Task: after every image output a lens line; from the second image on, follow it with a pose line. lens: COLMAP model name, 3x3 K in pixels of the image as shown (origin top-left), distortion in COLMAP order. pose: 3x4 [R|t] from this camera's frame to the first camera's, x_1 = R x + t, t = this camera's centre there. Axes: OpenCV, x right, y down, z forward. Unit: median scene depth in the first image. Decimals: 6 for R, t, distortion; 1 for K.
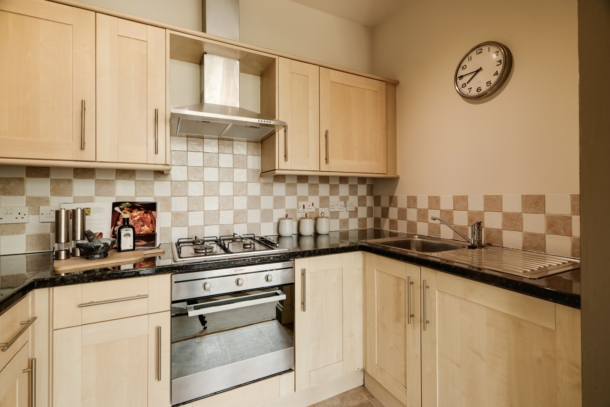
lens RADIAL K [[292.3, 0, 317.6], [0, 292.3, 193.6], [0, 0, 1]] dist [-0.013851, 0.000273]
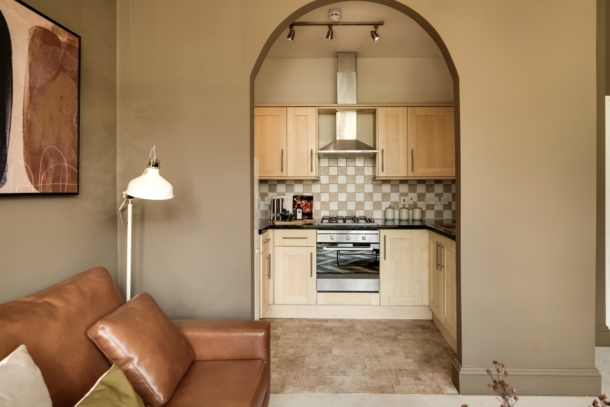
lens RADIAL K [[292.3, 0, 317.6], [0, 292.3, 193.6], [0, 0, 1]] dist [-0.013851, 0.000273]
pose [[0.868116, 0.009300, -0.496275, 0.375785], [0.000187, 0.999818, 0.019064, -0.019554], [0.496362, -0.016642, 0.867956, -0.568722]]
